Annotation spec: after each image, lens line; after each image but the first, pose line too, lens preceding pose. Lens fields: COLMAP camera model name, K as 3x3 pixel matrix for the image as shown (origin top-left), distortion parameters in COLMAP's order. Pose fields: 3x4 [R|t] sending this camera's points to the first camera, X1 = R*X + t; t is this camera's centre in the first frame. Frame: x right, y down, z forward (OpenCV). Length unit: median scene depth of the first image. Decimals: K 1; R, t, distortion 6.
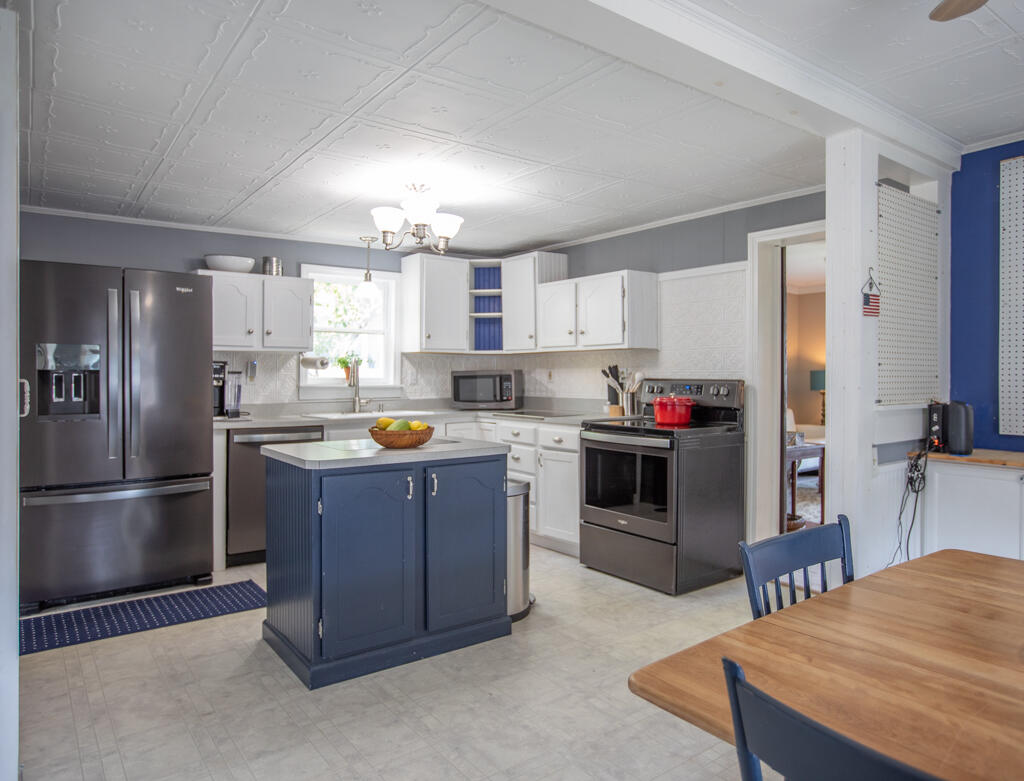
lens RADIAL K [[679.1, 0, 549.0], [0, 679.1, 384.8], [0, 0, 1]] dist [-0.026799, 0.005885]
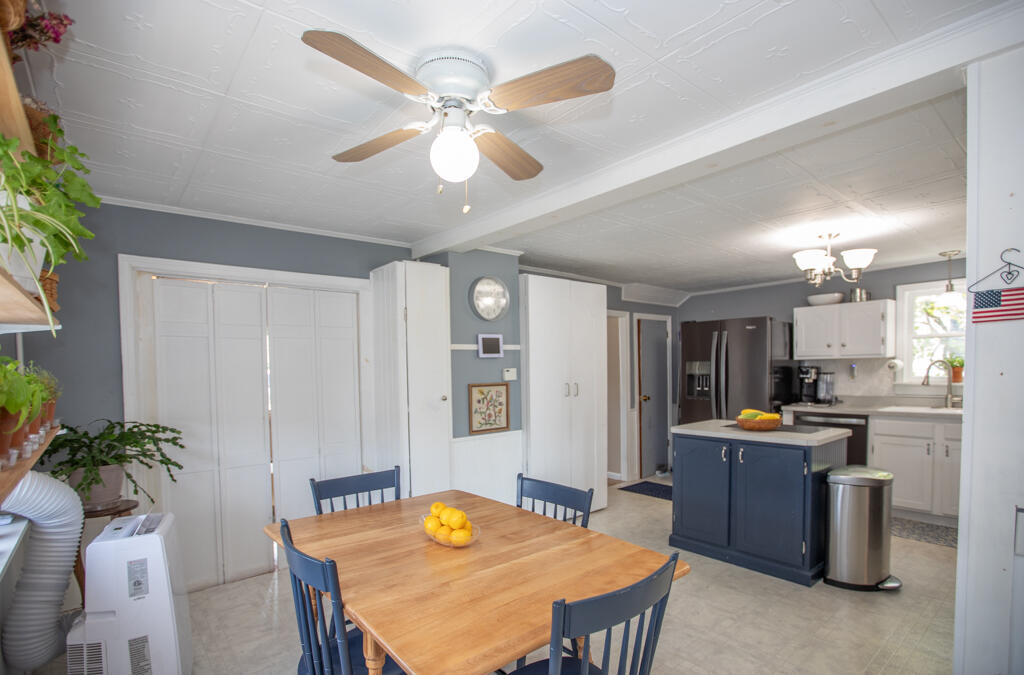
lens RADIAL K [[507.0, 0, 514.6], [0, 507.0, 378.2], [0, 0, 1]] dist [-0.002013, -0.001241]
pose [[0.036775, 0.023933, -0.999037, 0.567266], [0.004989, 0.999696, 0.024133, -0.035065], [0.999311, -0.005872, 0.036644, 0.262887]]
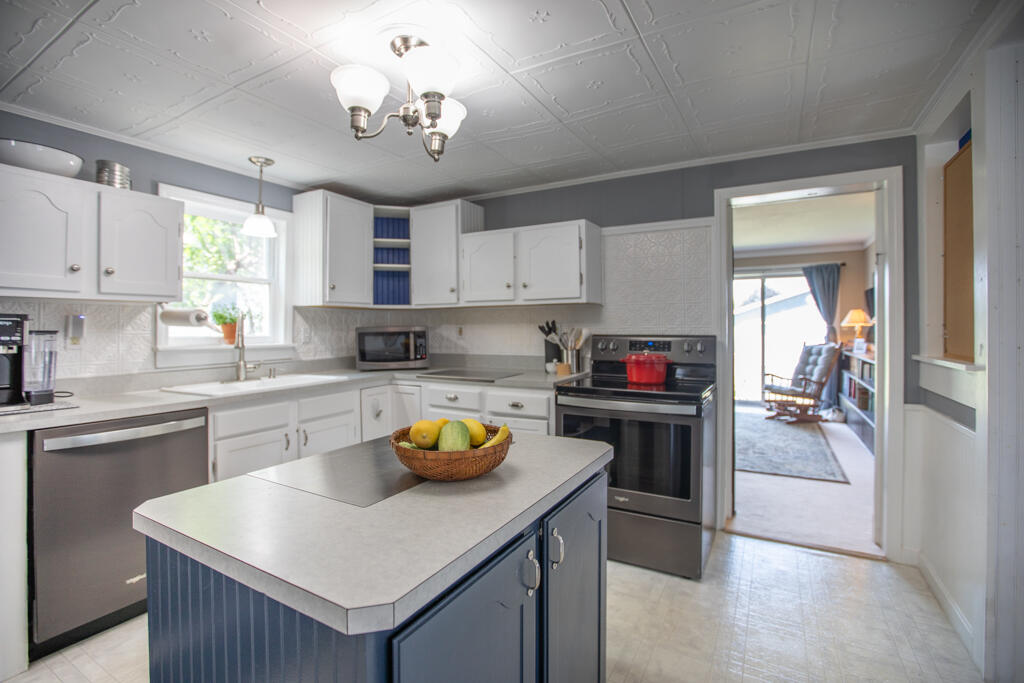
lens RADIAL K [[470.8, 0, 526.8], [0, 470.8, 330.0], [0, 0, 1]] dist [-0.045152, 0.011723]
pose [[0.924027, -0.007076, 0.382262, -0.195157], [0.011284, 0.999898, -0.008766, -0.010444], [-0.382161, 0.012413, 0.924012, 0.404109]]
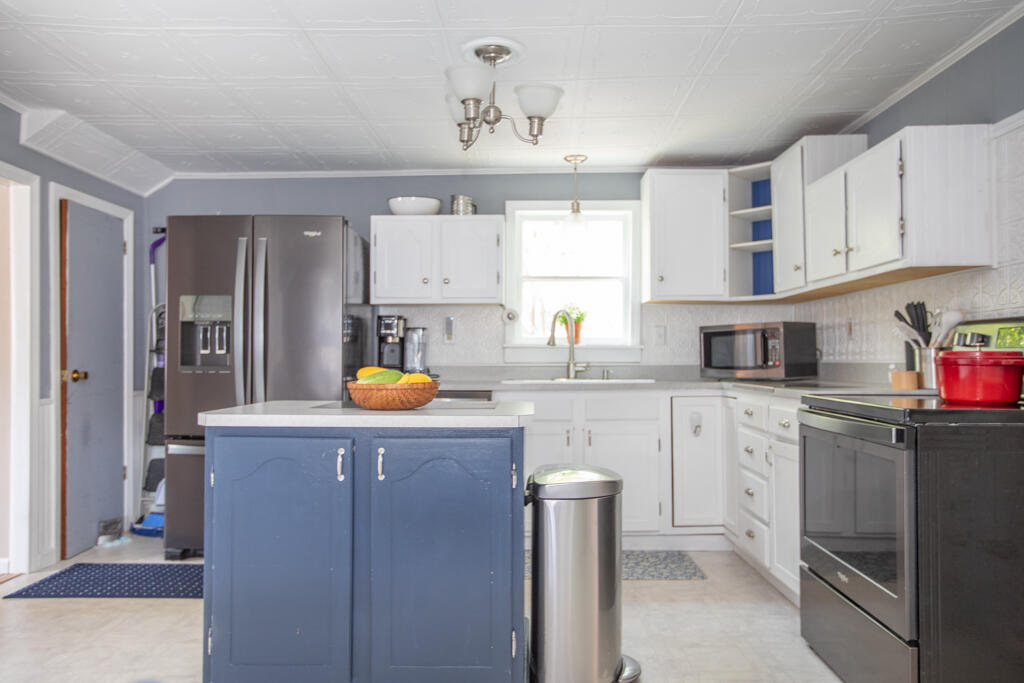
lens RADIAL K [[748.7, 0, 514.7], [0, 748.7, 346.4], [0, 0, 1]] dist [-0.025534, 0.027566]
pose [[0.772445, -0.012207, -0.634965, 0.236933], [-0.008599, 0.999523, -0.029676, 0.030784], [0.635024, 0.028383, 0.771971, 0.302631]]
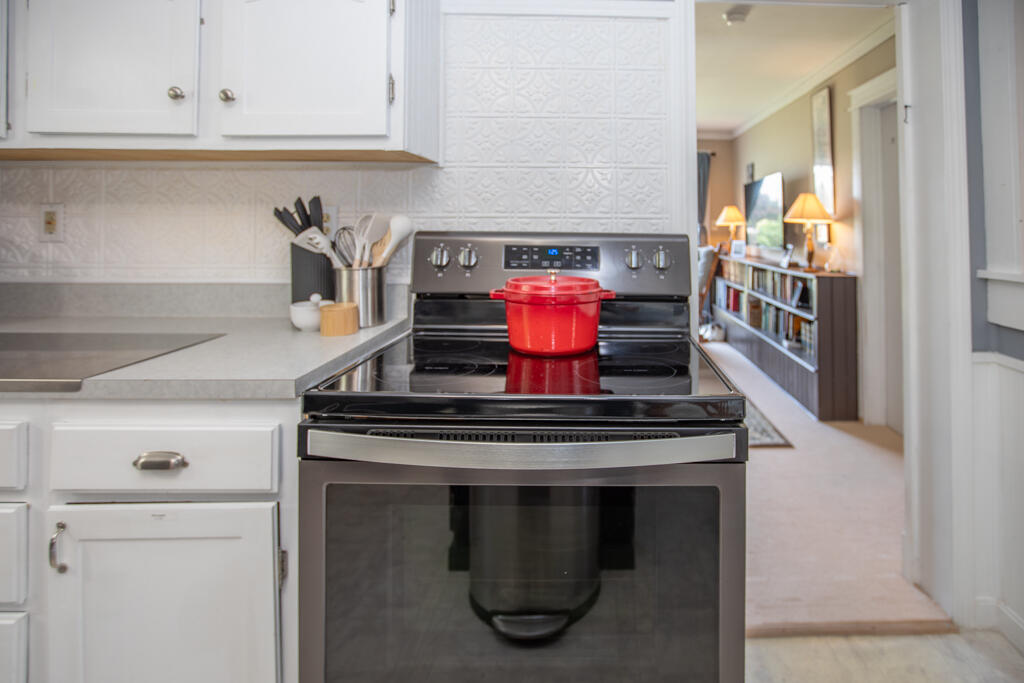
lens RADIAL K [[535.5, 0, 599.2], [0, 535.5, 215.3], [0, 0, 1]] dist [-0.007359, -0.001048]
pose [[0.629455, 0.020318, 0.776771, -0.040105], [0.006129, 0.999497, -0.031111, -0.008177], [-0.777013, 0.024344, 0.629014, 0.688449]]
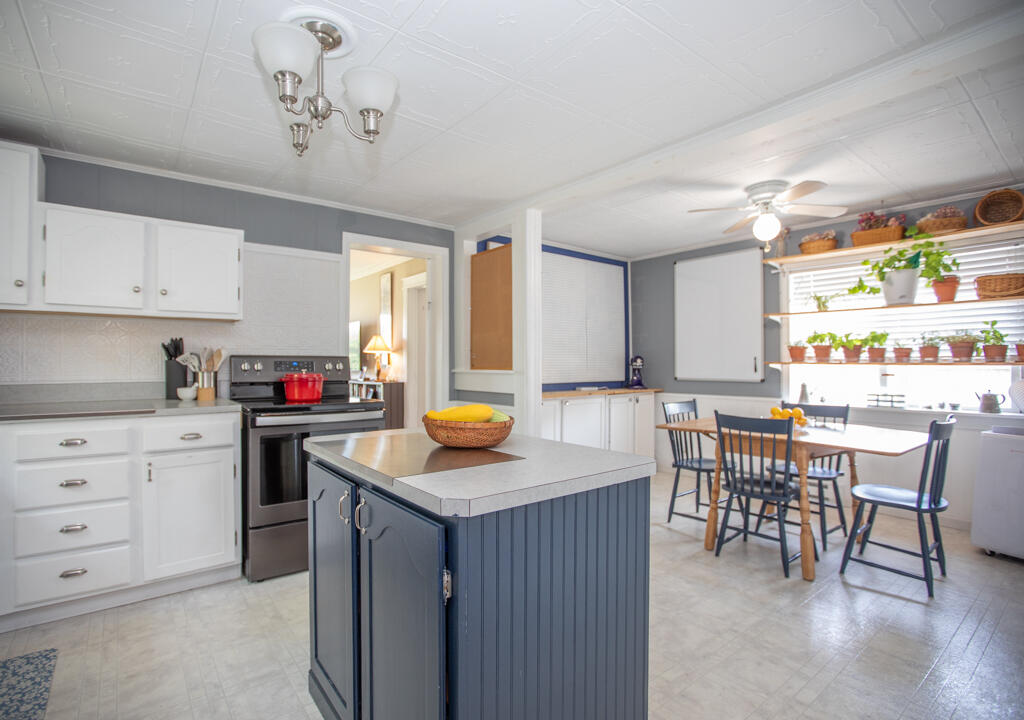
lens RADIAL K [[502.7, 0, 479.1], [0, 502.7, 356.3], [0, 0, 1]] dist [-0.015001, 0.000106]
pose [[0.055131, 0.007086, 0.998454, -0.484784], [0.011626, 0.999902, -0.007738, 0.001739], [-0.998411, 0.012035, 0.055043, 0.620403]]
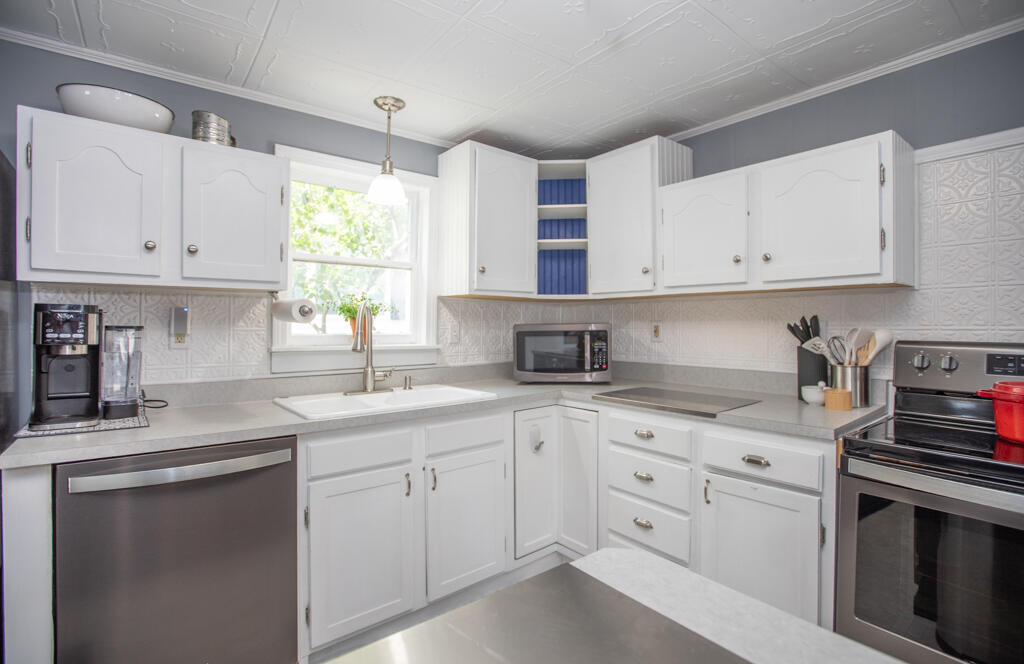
lens RADIAL K [[493.0, 0, 518.2], [0, 493.0, 332.8], [0, 0, 1]] dist [-0.027386, 0.003108]
pose [[0.999987, 0.003322, -0.003956, -0.156813], [-0.003315, 0.999993, 0.001648, -0.014906], [0.003961, -0.001635, 0.999991, 0.591956]]
